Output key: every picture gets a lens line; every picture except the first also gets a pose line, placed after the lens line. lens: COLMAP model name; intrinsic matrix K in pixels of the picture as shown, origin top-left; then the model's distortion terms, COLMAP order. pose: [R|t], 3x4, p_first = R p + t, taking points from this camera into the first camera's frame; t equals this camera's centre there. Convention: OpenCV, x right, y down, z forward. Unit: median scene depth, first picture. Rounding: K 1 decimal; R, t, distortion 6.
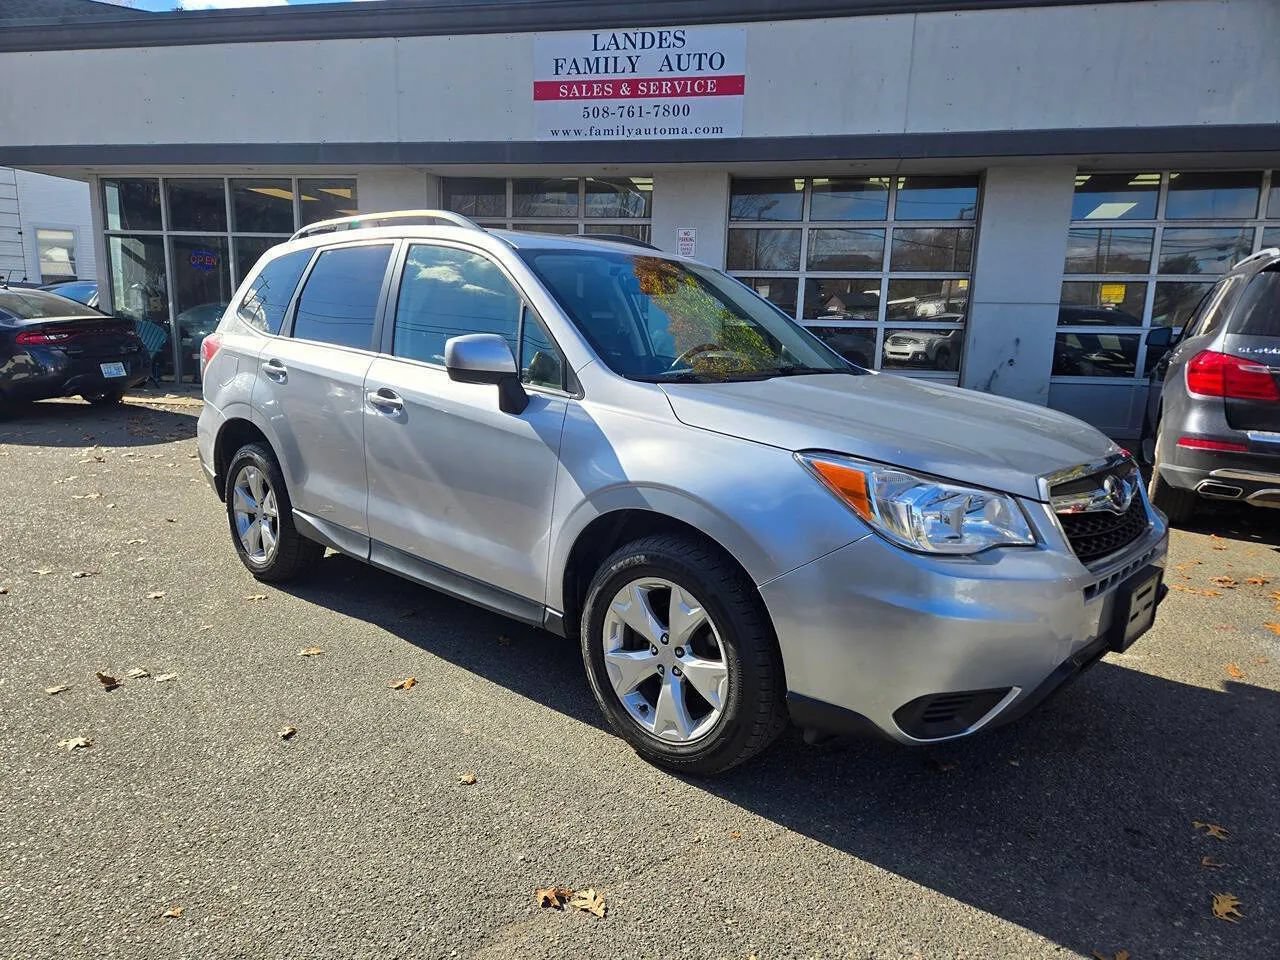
lens RADIAL K [[853.2, 0, 634.0], [0, 853.2, 492.7], [0, 0, 1]] dist [0.066377, -0.052223]
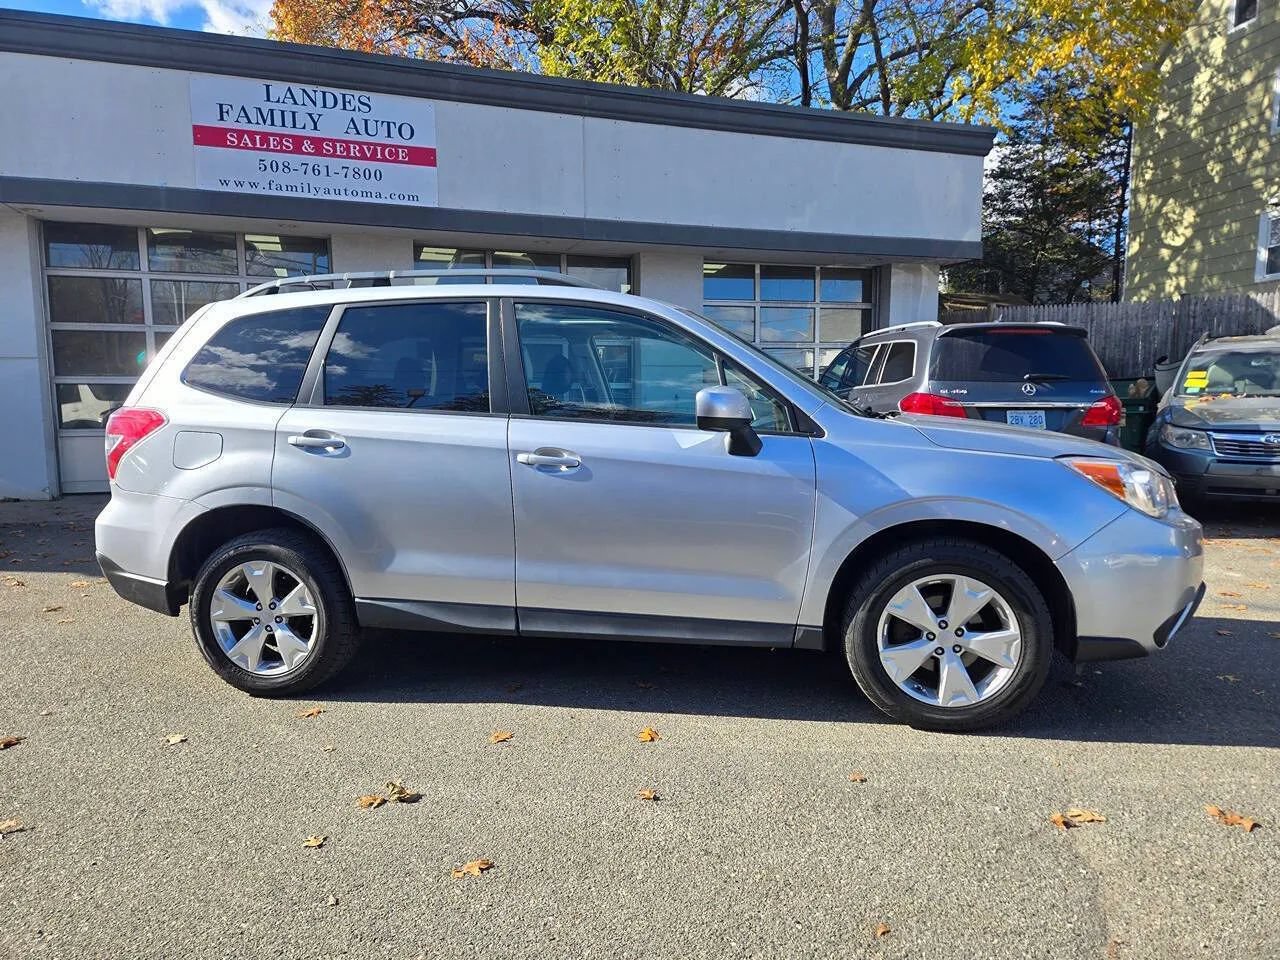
lens RADIAL K [[853.2, 0, 637.7], [0, 853.2, 496.7], [0, 0, 1]] dist [0.066377, -0.052223]
pose [[0.844834, -0.095027, 0.526521, -0.566511], [0.131844, 0.990729, -0.032745, -0.016299], [-0.518529, 0.097083, 0.849531, 0.096222]]
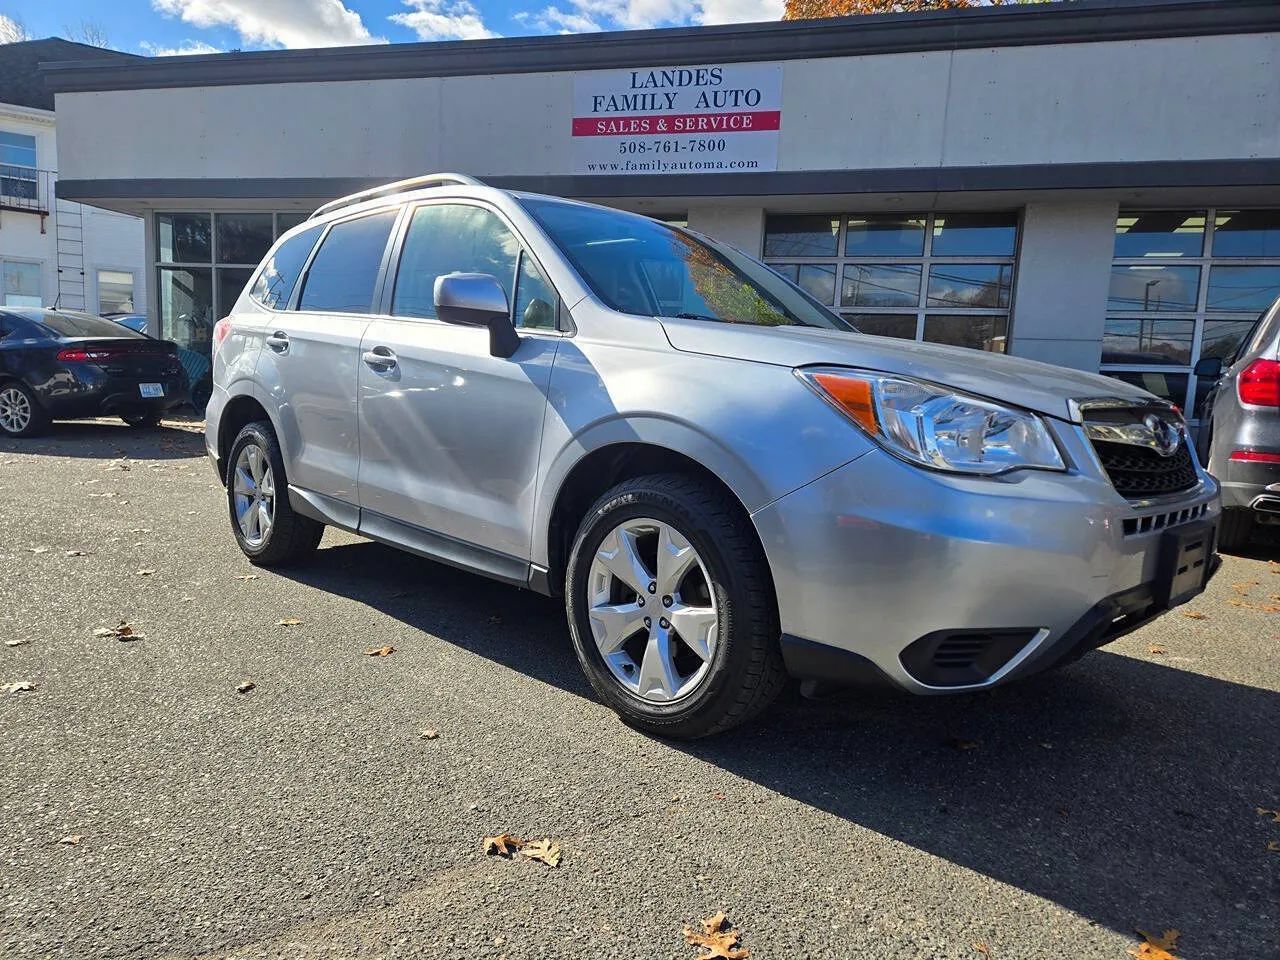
lens RADIAL K [[853.2, 0, 636.9], [0, 853.2, 489.0], [0, 0, 1]] dist [0.066377, -0.052223]
pose [[0.998804, 0.024334, -0.042407, 0.032617], [-0.027381, 0.996969, -0.072821, 0.078160], [0.040506, 0.073895, 0.996443, 0.051156]]
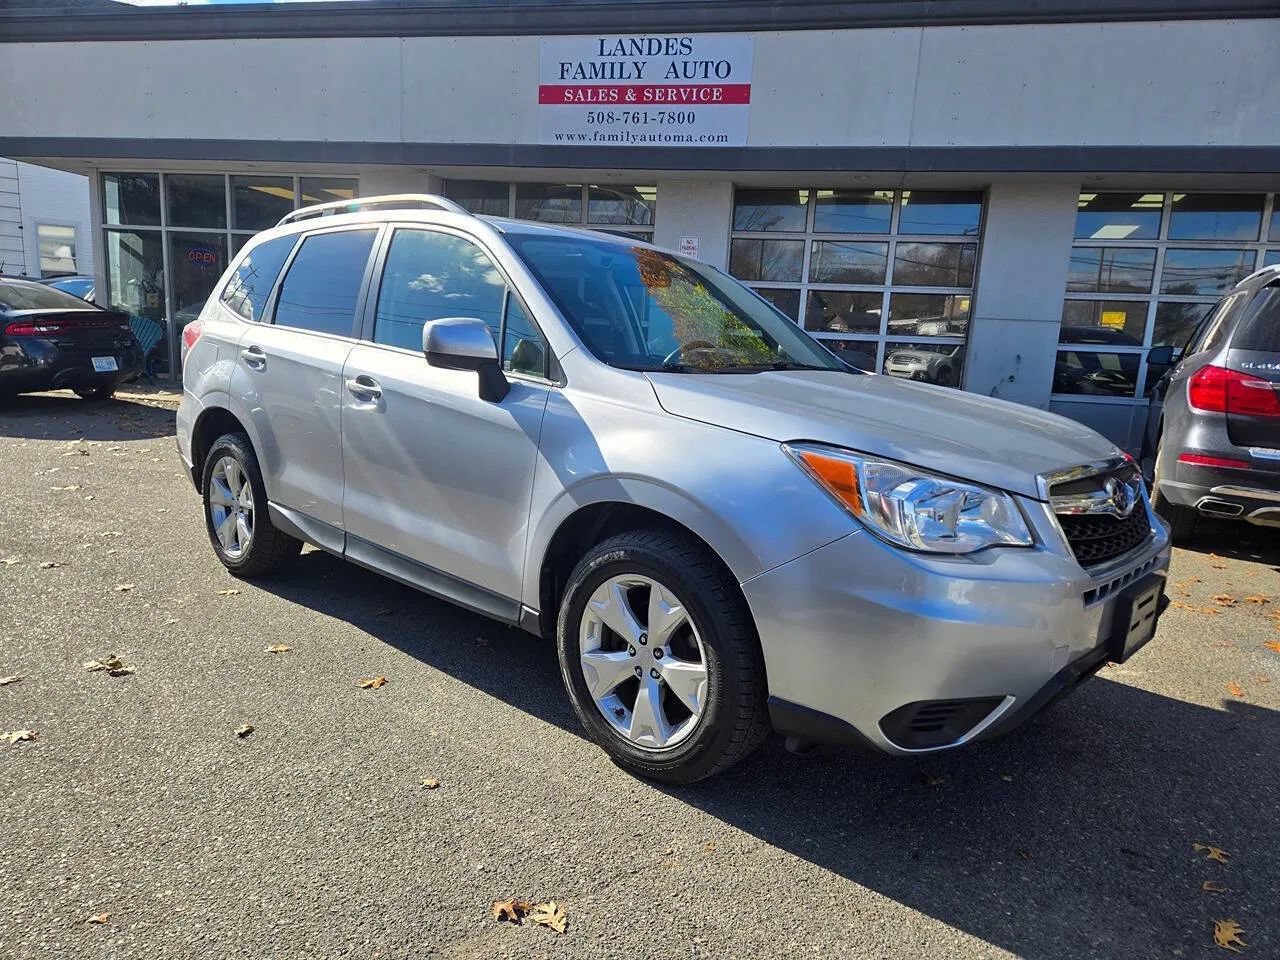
lens RADIAL K [[853.2, 0, 641.3], [0, 853.2, 493.3], [0, 0, 1]] dist [0.066377, -0.052223]
pose [[0.999684, 0.024019, 0.007358, 0.013413], [-0.023909, 0.999606, -0.014697, 0.013335], [-0.007708, 0.014517, 0.999865, 0.027511]]
